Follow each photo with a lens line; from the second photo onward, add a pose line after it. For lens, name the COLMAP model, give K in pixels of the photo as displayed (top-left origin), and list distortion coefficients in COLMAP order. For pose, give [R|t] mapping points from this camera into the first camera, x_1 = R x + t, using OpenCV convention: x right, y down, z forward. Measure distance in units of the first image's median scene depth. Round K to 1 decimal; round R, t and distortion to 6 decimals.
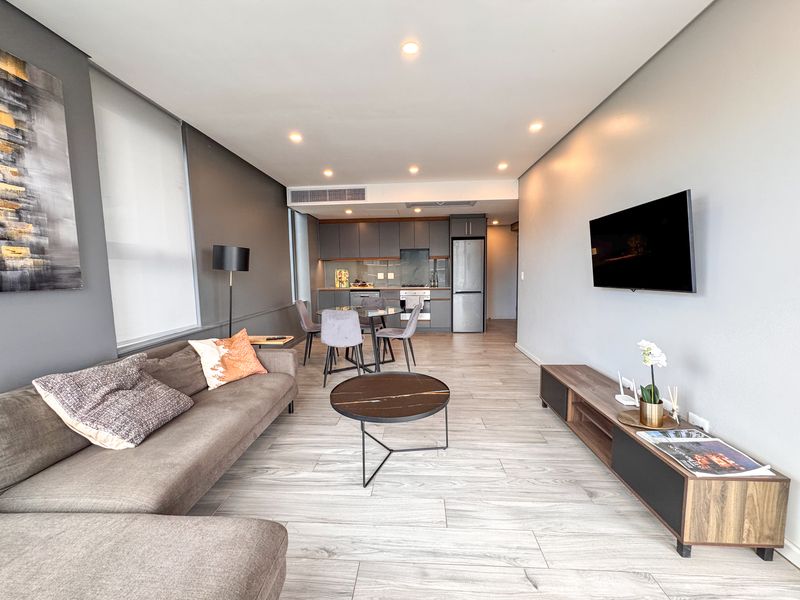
lens RADIAL K [[322.5, 0, 397.6], [0, 322.5, 300.9], [0, 0, 1]] dist [-0.008622, -0.000143]
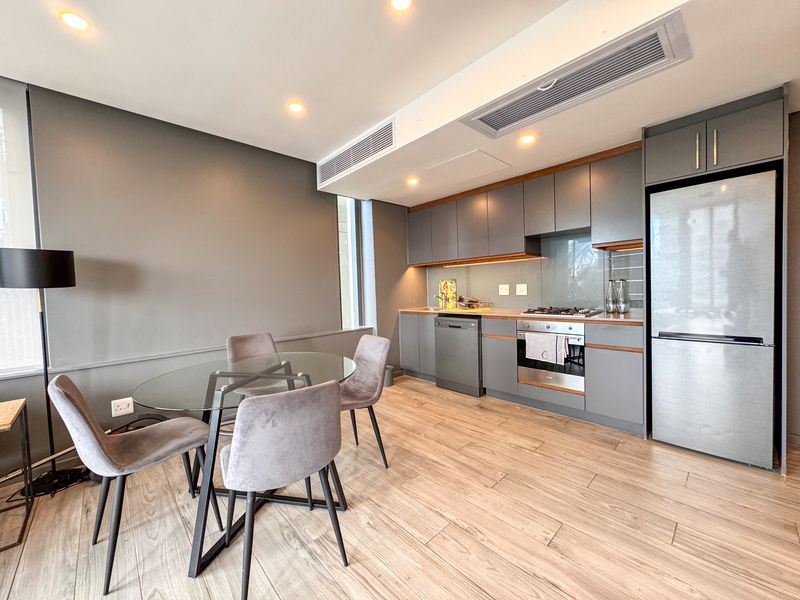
lens RADIAL K [[322.5, 0, 400.3], [0, 322.5, 301.0], [0, 0, 1]] dist [-0.008622, -0.000143]
pose [[0.720098, 0.018277, -0.693631, 0.217517], [-0.044439, 0.998816, -0.019817, -0.042988], [0.692448, 0.045094, 0.720057, 0.522747]]
